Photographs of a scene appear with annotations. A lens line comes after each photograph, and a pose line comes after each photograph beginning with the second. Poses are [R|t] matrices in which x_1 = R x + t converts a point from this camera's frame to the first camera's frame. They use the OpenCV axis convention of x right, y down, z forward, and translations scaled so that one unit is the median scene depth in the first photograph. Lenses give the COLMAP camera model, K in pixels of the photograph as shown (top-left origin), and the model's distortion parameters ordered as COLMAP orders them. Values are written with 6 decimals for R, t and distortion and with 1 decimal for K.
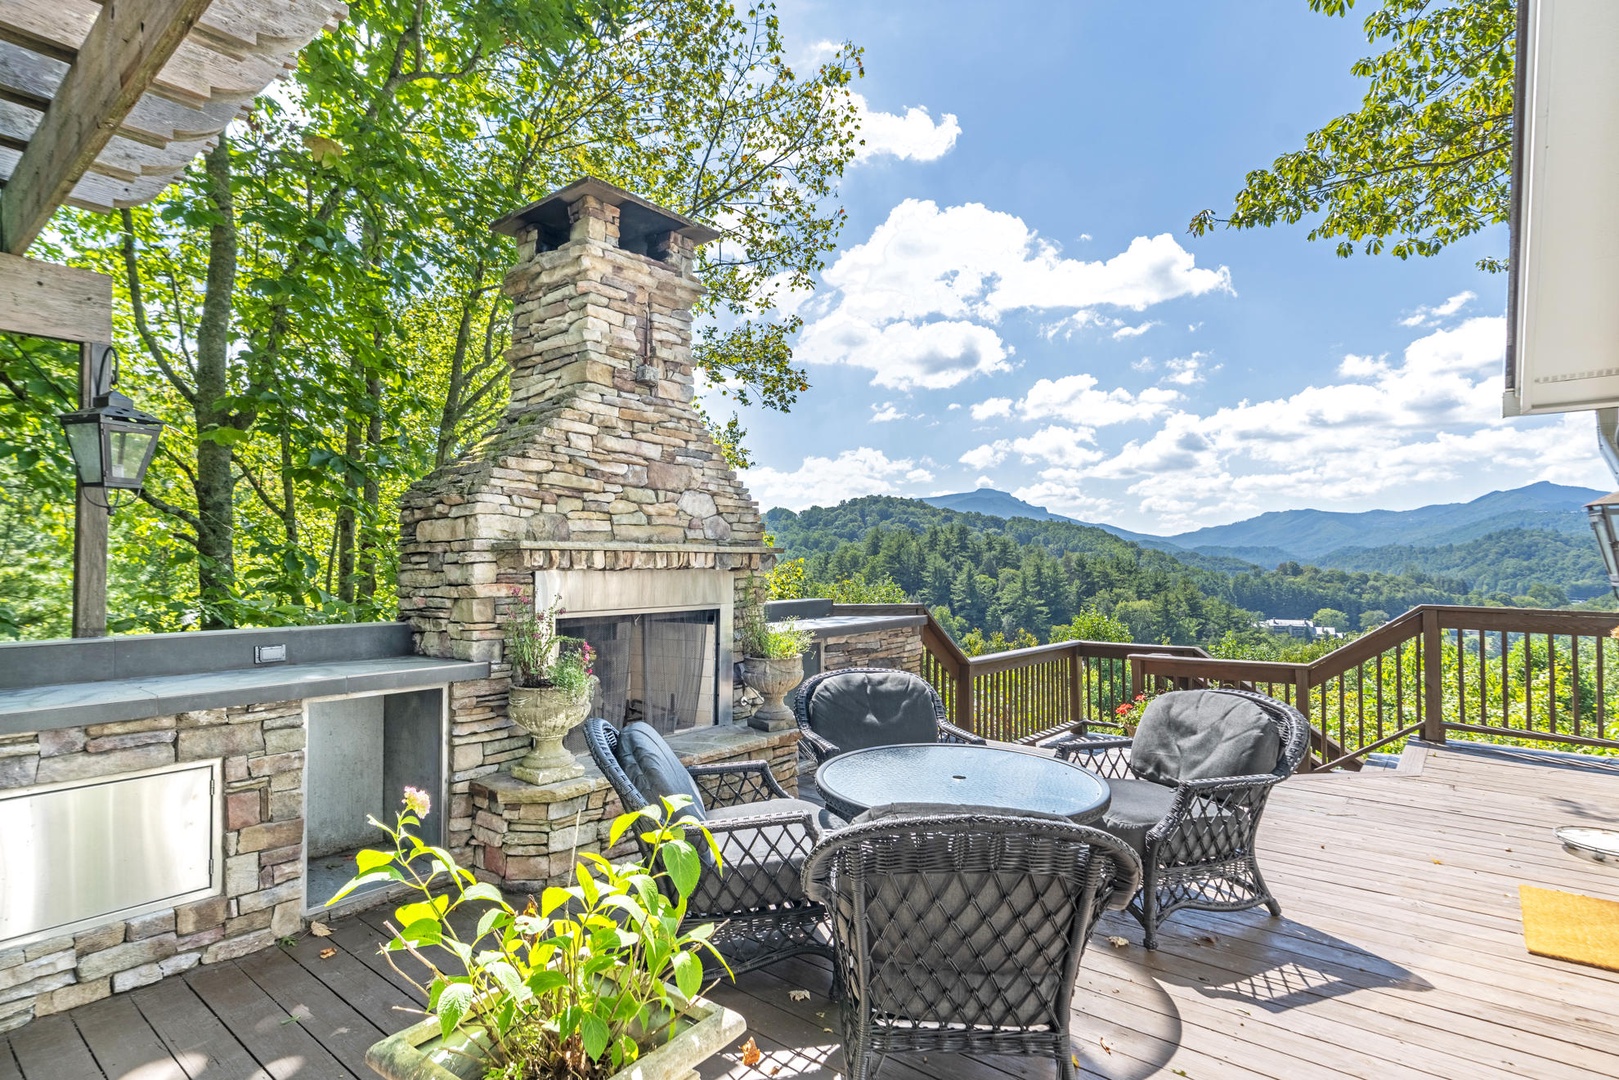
lens RADIAL K [[814.9, 0, 810.1], [0, 814.9, 541.3], [0, 0, 1]] dist [-0.007168, 0.003257]
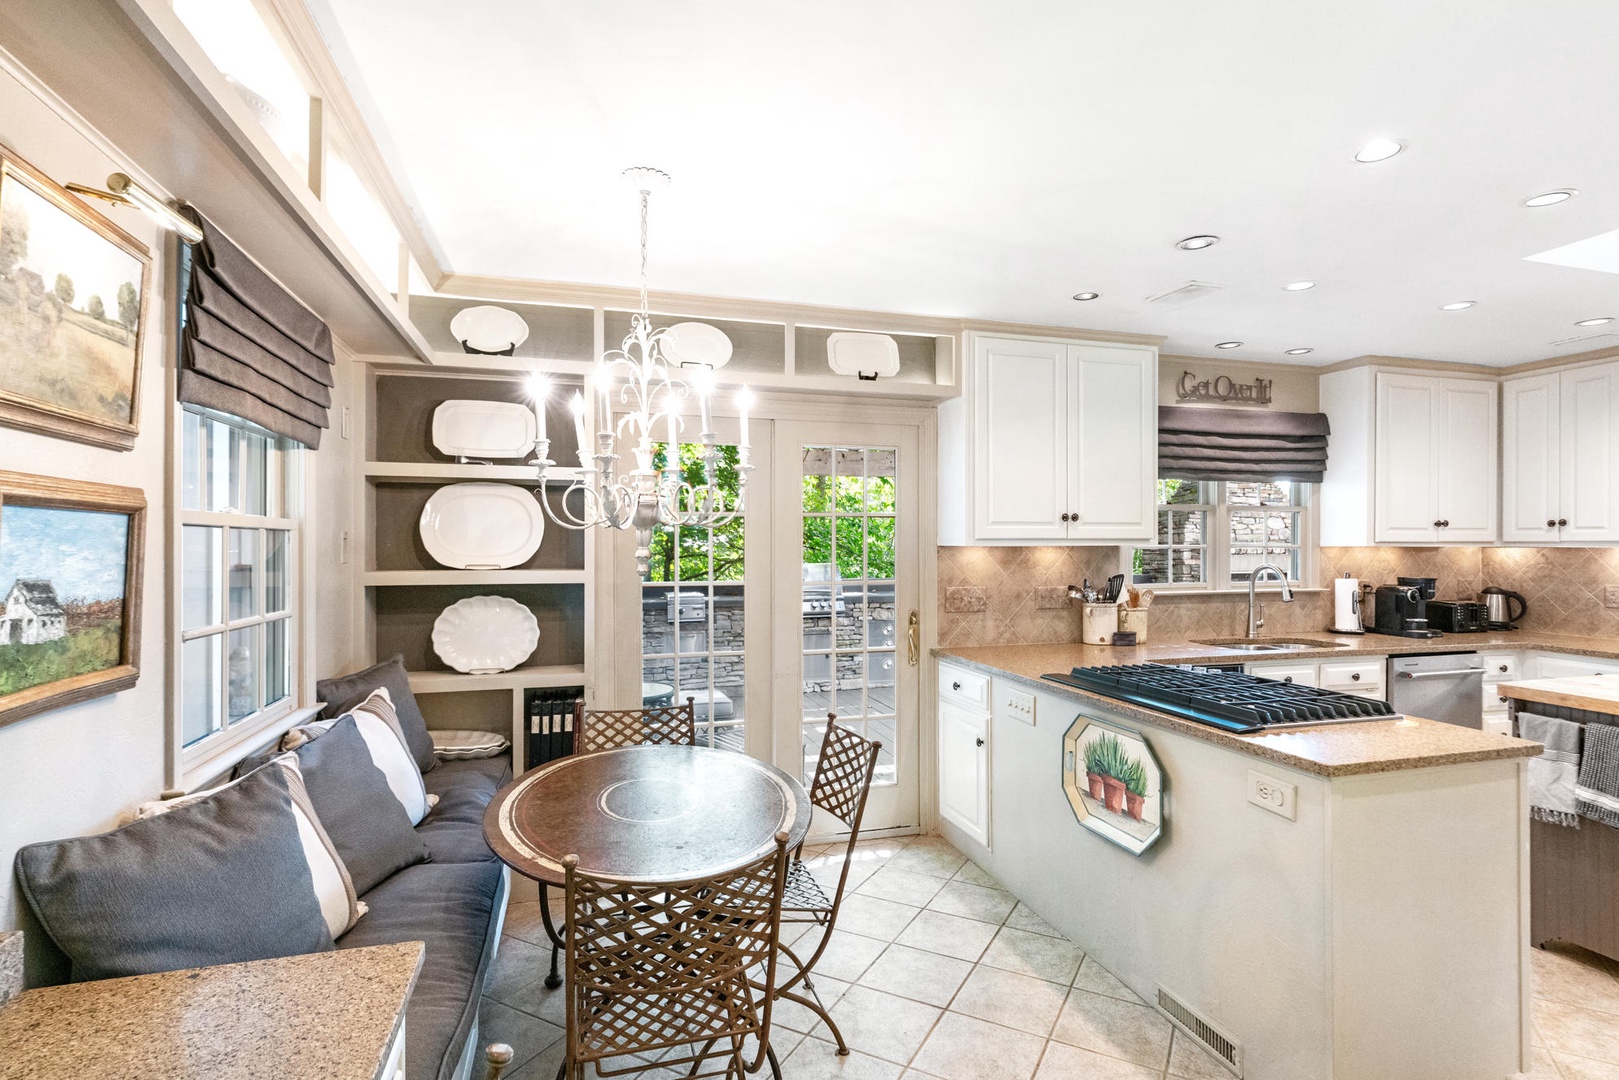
lens RADIAL K [[814.9, 0, 810.1], [0, 814.9, 538.7], [0, 0, 1]] dist [-0.007168, 0.003257]
pose [[0.824381, -0.001545, -0.566032, 0.073200], [0.011495, 0.999836, 0.014012, -0.059934], [0.565918, -0.018058, 0.824264, -1.714266]]
